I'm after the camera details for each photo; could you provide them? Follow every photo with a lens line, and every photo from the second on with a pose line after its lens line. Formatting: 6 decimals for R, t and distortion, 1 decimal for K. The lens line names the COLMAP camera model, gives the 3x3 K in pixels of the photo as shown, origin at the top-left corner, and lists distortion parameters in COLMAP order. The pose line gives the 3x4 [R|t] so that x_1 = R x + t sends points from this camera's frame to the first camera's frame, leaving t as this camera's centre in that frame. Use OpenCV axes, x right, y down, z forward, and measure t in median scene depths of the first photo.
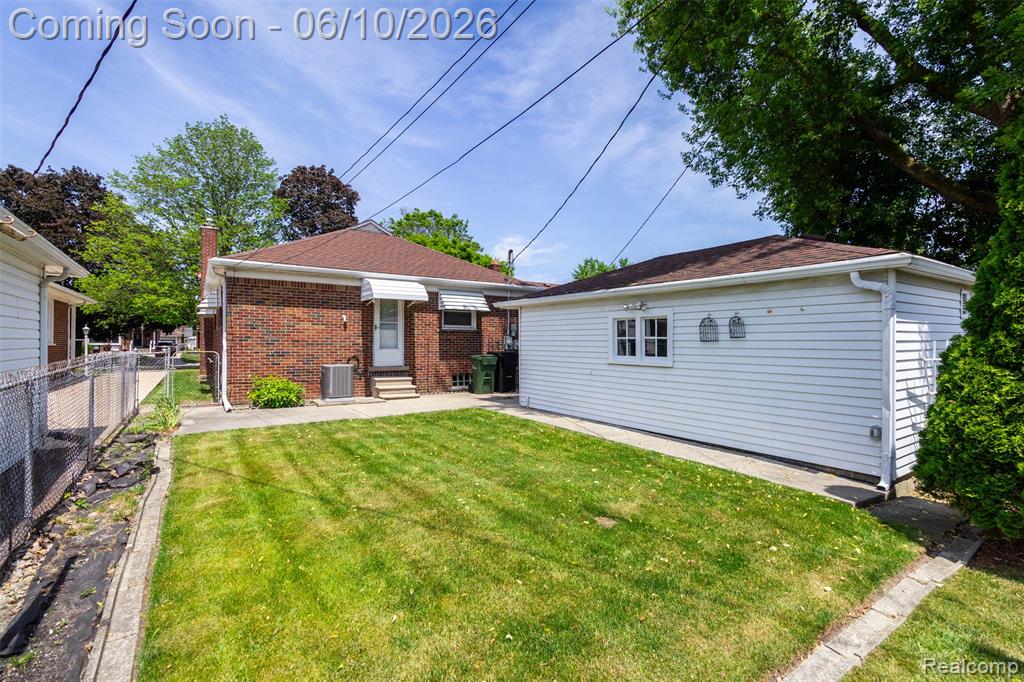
lens RADIAL K [[487.9, 0, 514.2], [0, 487.9, 342.0], [0, 0, 1]] dist [-0.000286, -0.000944]
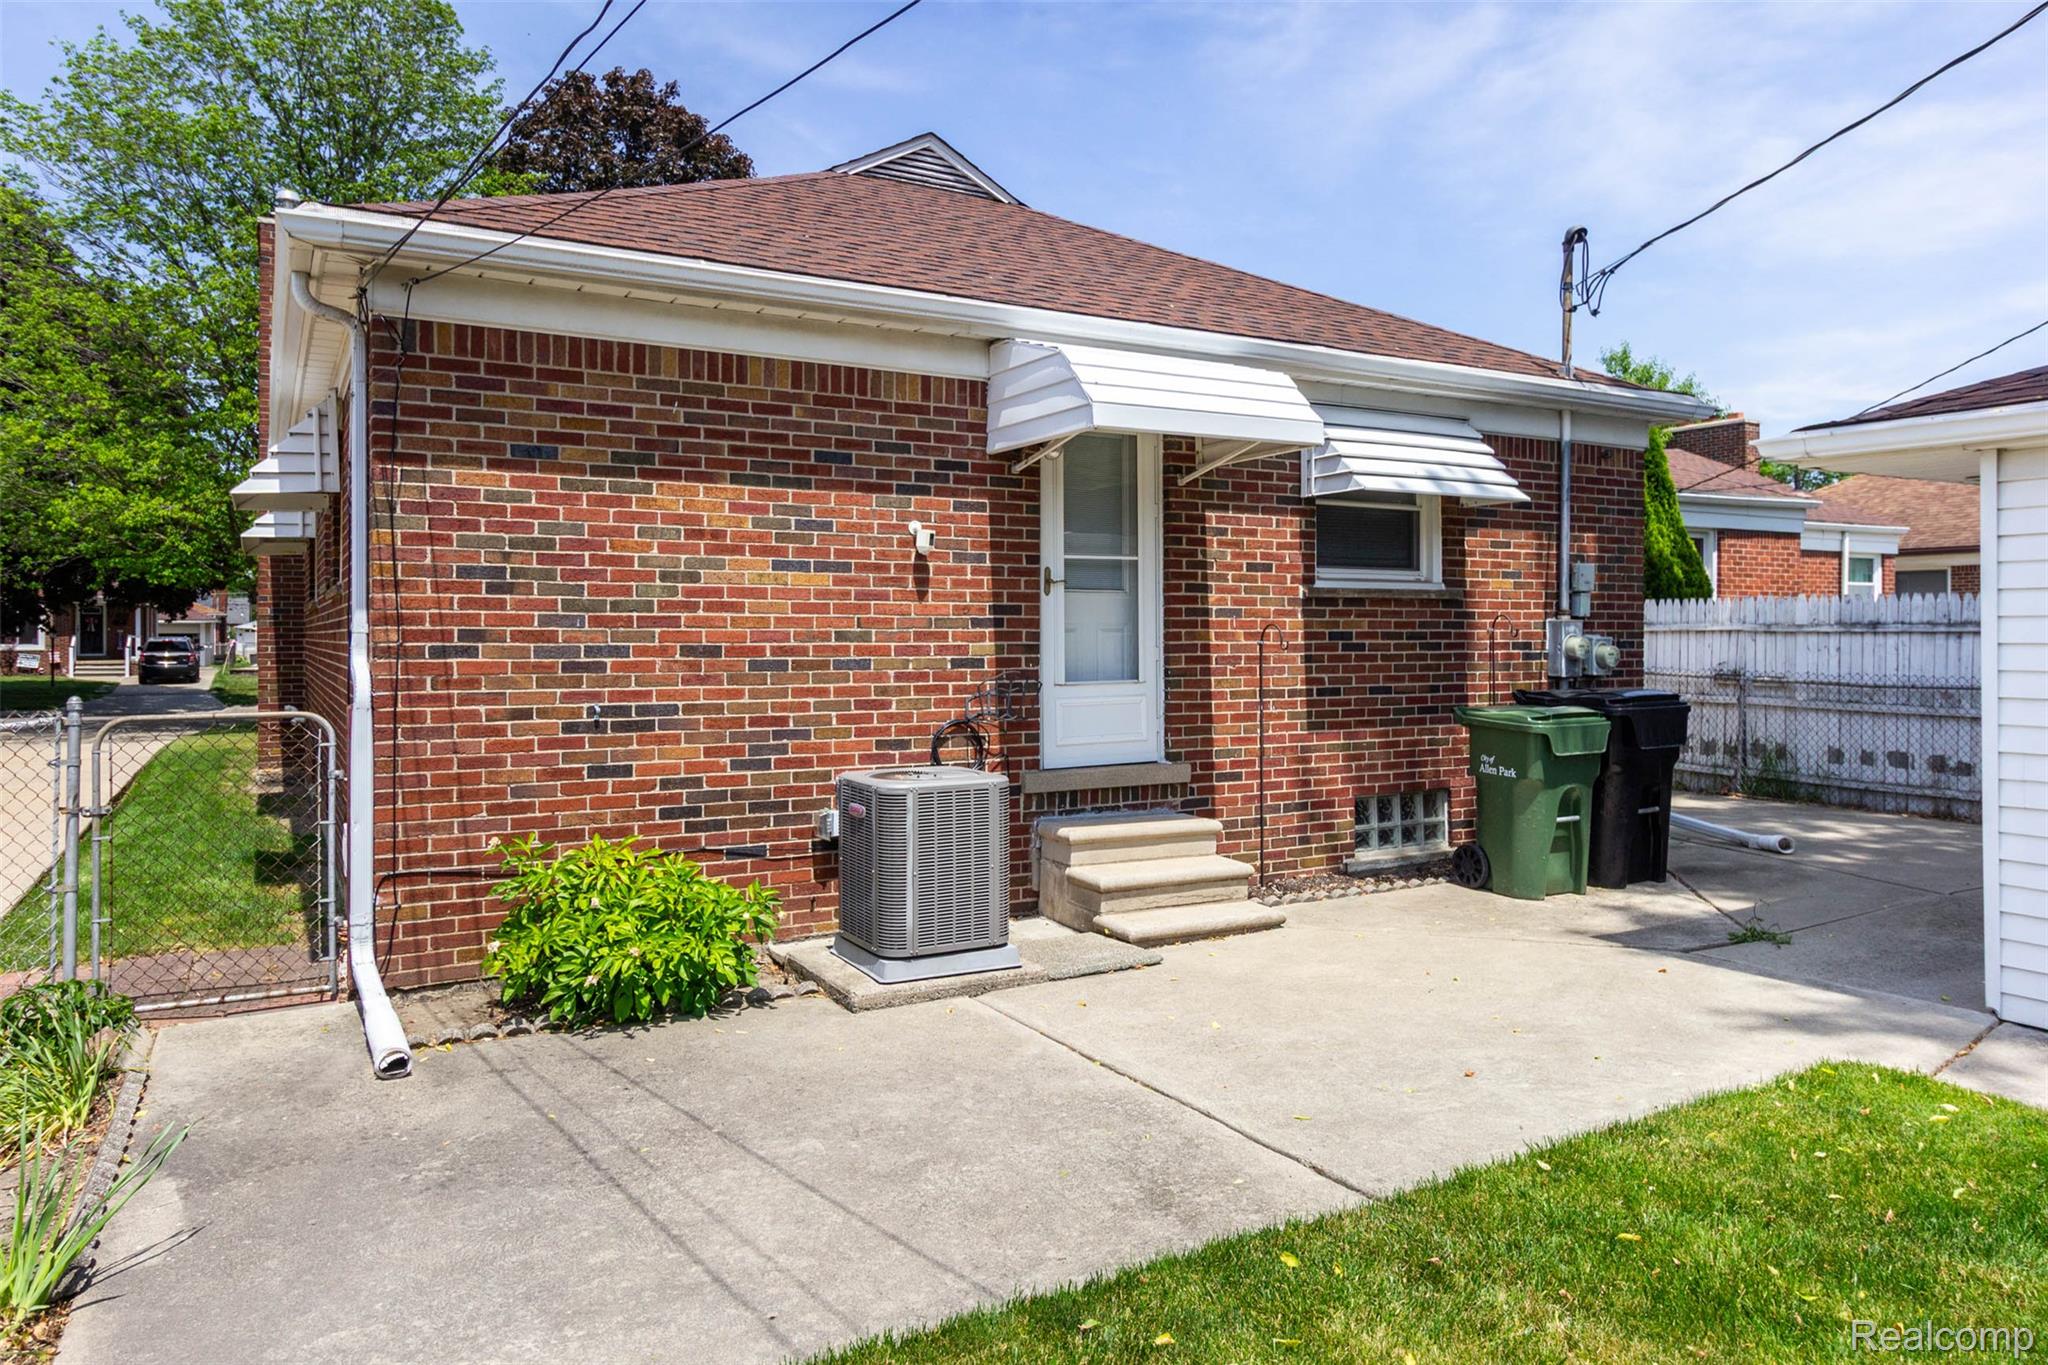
lens RADIAL K [[1268.2, 0, 959.8], [0, 1268.2, 624.9], [0, 0, 1]] dist [-0.003586, -0.000411]
pose [[0.997089, -0.007192, -0.075903, -0.261815], [0.006901, 0.999968, -0.004093, -0.008240], [0.075930, 0.003557, 0.997107, 0.424849]]
